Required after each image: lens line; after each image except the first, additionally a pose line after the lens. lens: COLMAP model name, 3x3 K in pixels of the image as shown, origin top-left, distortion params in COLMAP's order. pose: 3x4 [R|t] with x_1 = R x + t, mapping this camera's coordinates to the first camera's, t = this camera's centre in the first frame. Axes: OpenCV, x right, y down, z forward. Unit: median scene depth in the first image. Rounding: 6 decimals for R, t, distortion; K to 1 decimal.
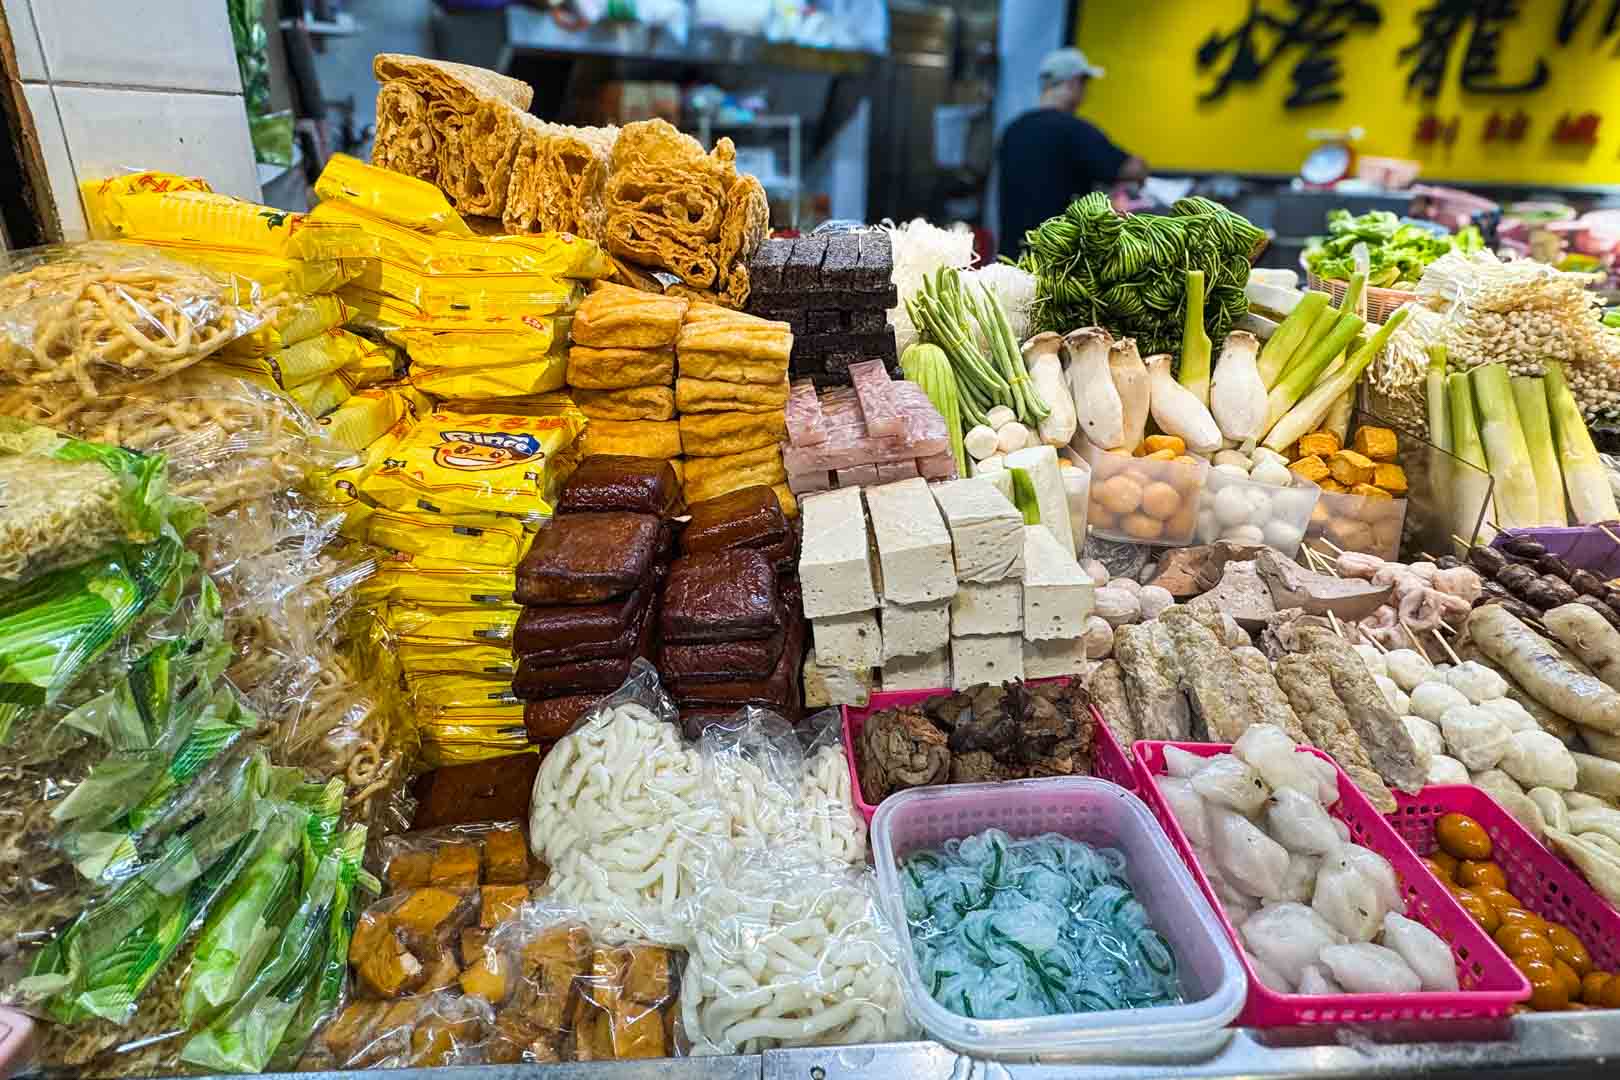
lens RADIAL K [[842.9, 0, 811.8], [0, 842.9, 473.8], [0, 0, 1]] dist [-0.000527, 0.001803]
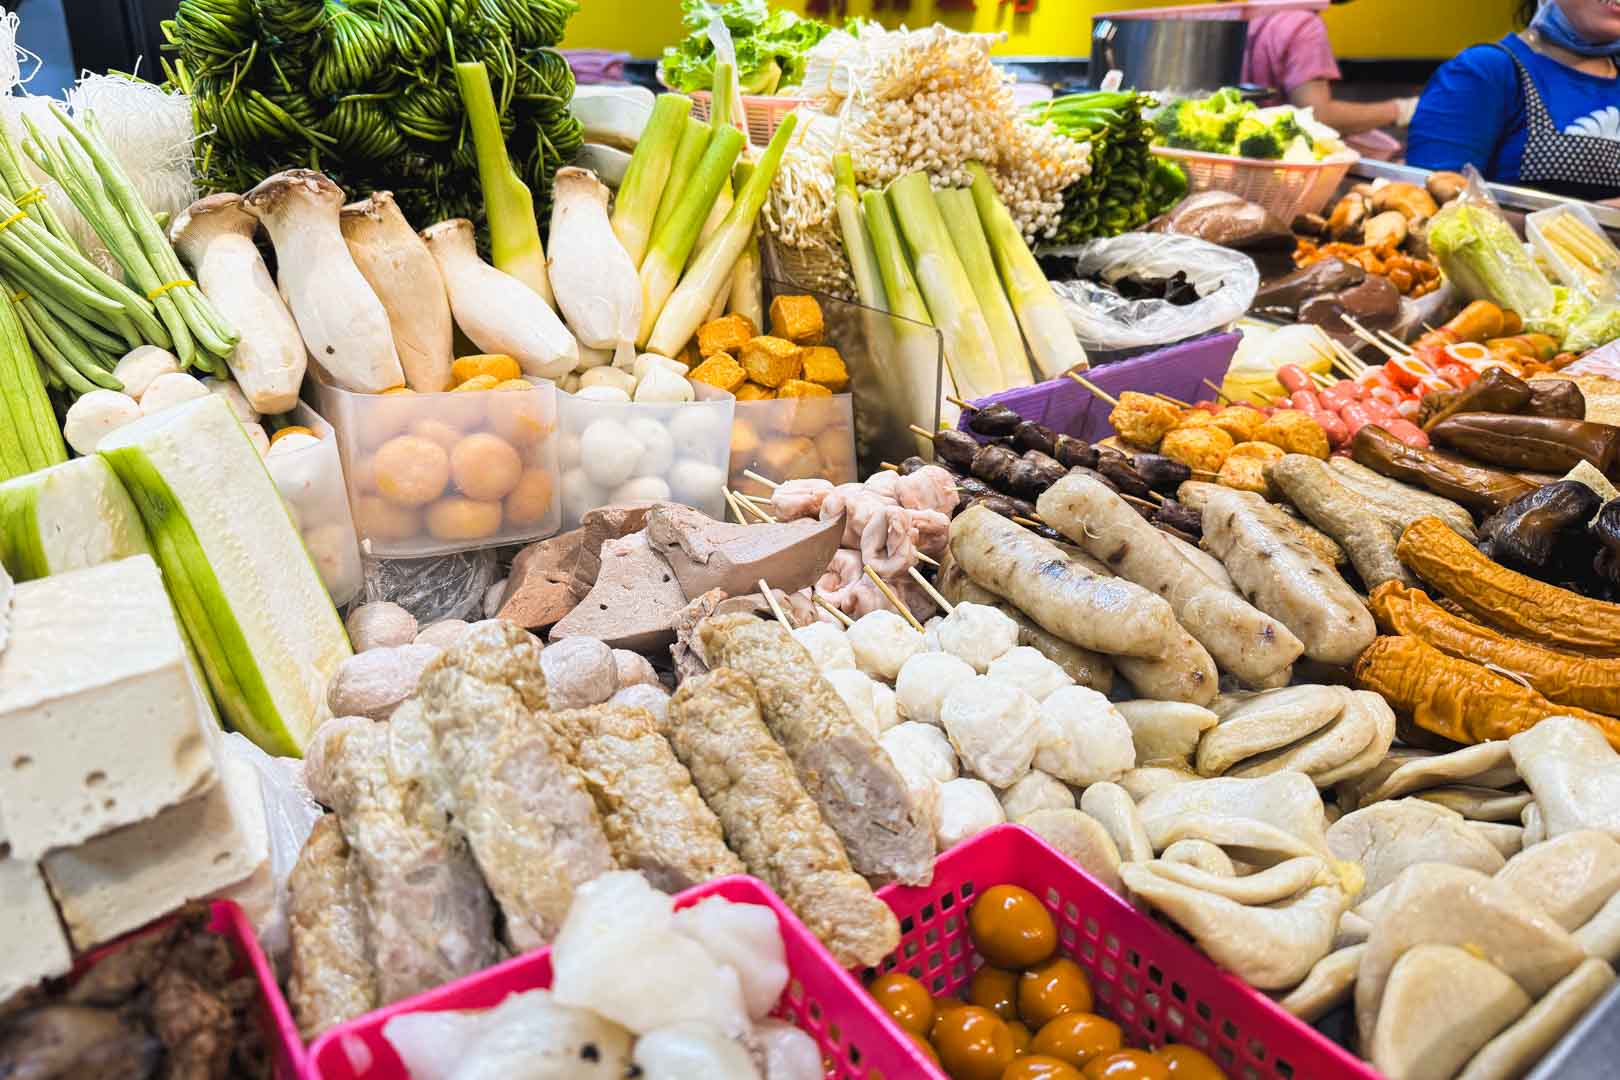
lens RADIAL K [[1255.5, 0, 811.9], [0, 1255.5, 532.3], [0, 0, 1]] dist [0.105498, -0.015234]
pose [[0.825892, -0.228836, 0.515302, 0.148464], [0.212123, 0.972896, 0.092068, 0.041635], [-0.522404, 0.033269, 0.852049, 0.178459]]
